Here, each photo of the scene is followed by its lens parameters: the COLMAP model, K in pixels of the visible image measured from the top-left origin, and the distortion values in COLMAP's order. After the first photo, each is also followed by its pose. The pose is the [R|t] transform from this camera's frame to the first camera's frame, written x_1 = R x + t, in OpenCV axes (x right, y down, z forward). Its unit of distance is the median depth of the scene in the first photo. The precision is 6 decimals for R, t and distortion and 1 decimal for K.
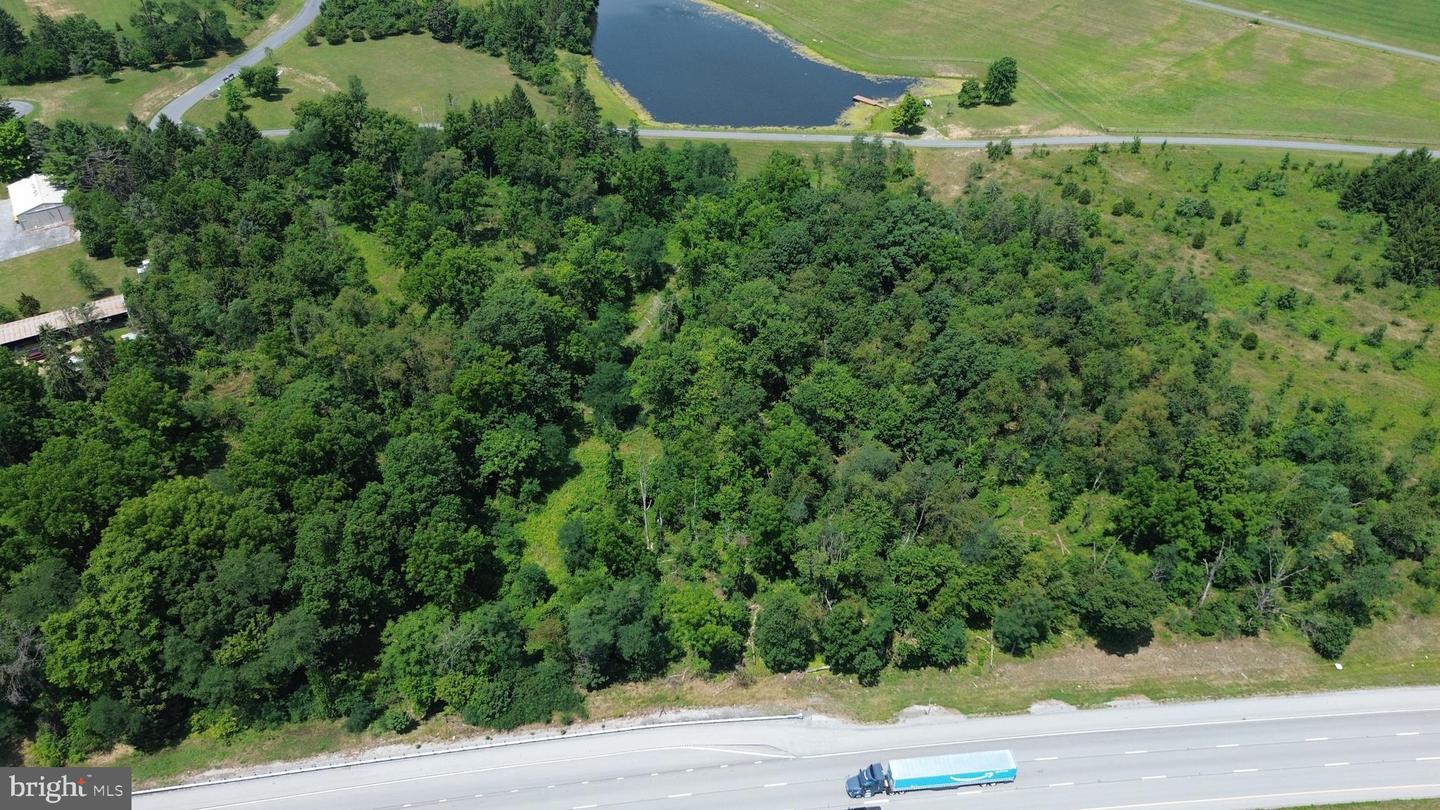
lens RADIAL K [[1019.3, 0, 720.0], [0, 1019.3, 405.0], [0, 0, 1]] dist [0.063777, -0.063389]
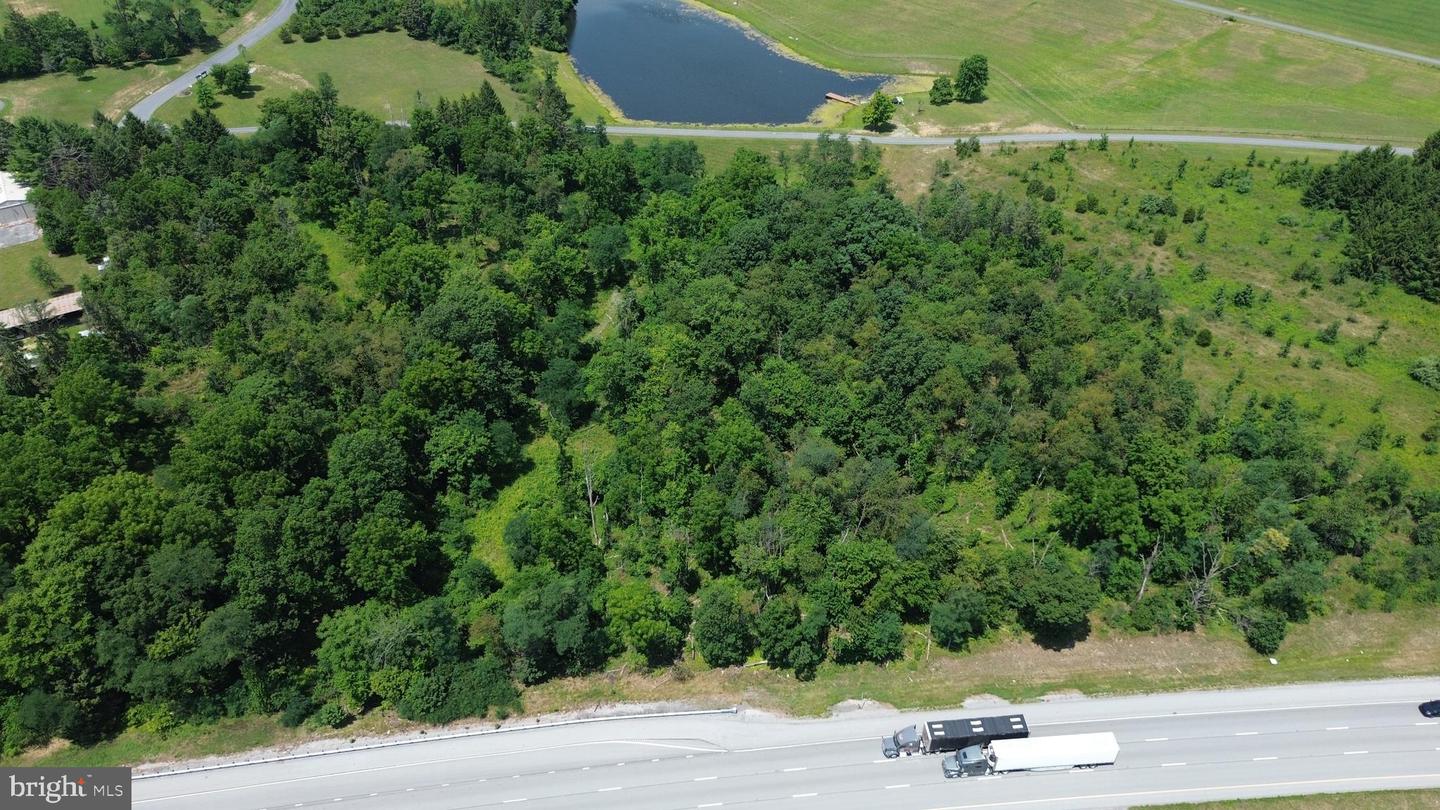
lens RADIAL K [[1019.3, 0, 720.0], [0, 1019.3, 405.0], [0, 0, 1]] dist [0.063777, -0.063389]
pose [[0.999997, 0.000103, -0.002499, 0.042253], [-0.000099, 0.999998, 0.001837, 0.001504], [0.002499, -0.001837, 0.999995, -0.002253]]
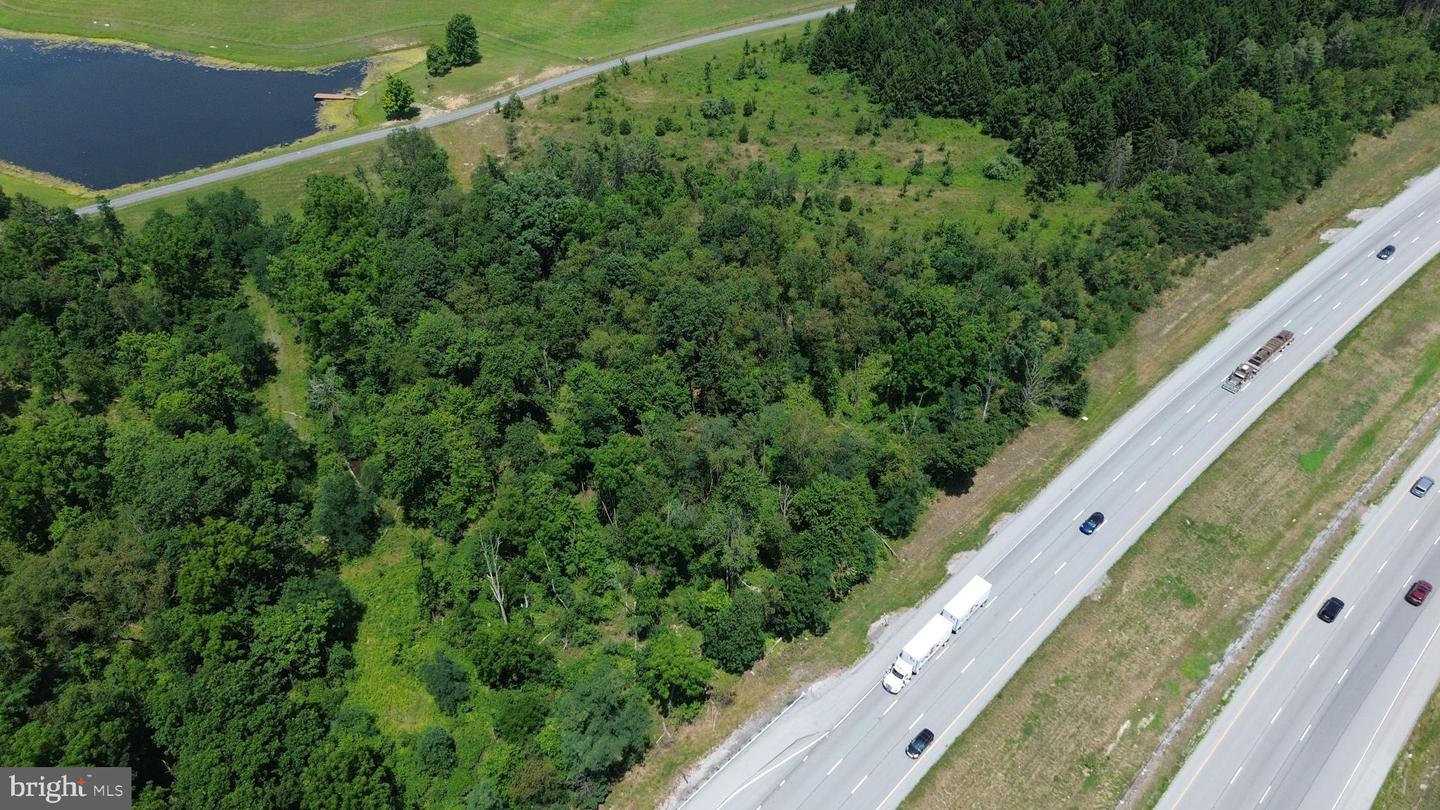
lens RADIAL K [[1019.3, 0, 720.0], [0, 1019.3, 405.0], [0, 0, 1]] dist [0.063777, -0.063389]
pose [[0.763137, -0.419210, 0.491817, -0.220803], [0.396965, 0.904630, 0.155121, -0.083580], [-0.509941, 0.076855, 0.856769, 0.112069]]
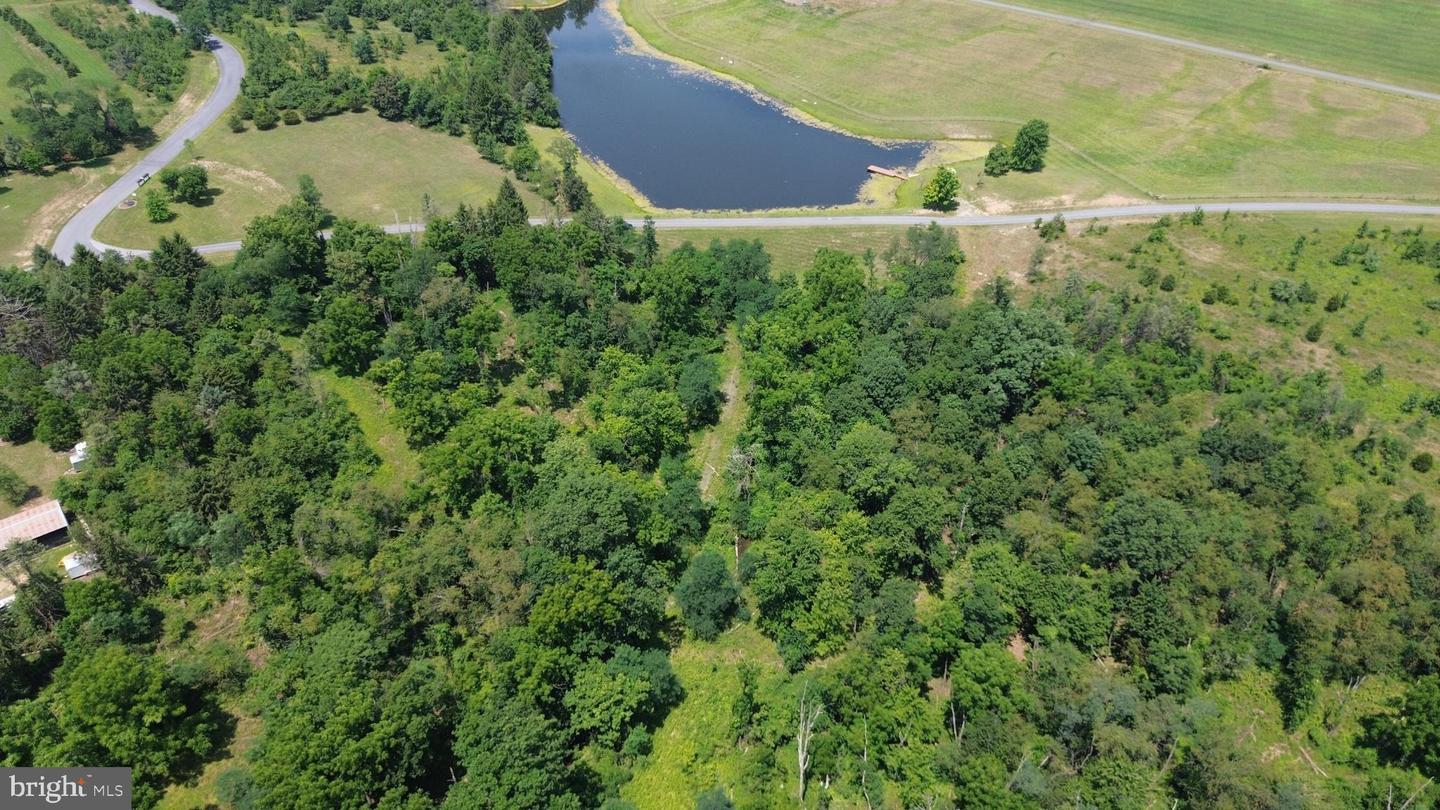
lens RADIAL K [[1022.4, 0, 720.0], [0, 1022.4, 405.0], [0, 0, 1]] dist [0.059688, -0.060971]
pose [[0.992923, -0.066187, 0.098604, -0.148617], [0.067796, 0.997614, -0.013052, -0.127934], [-0.097505, 0.019645, 0.995041, 0.167750]]
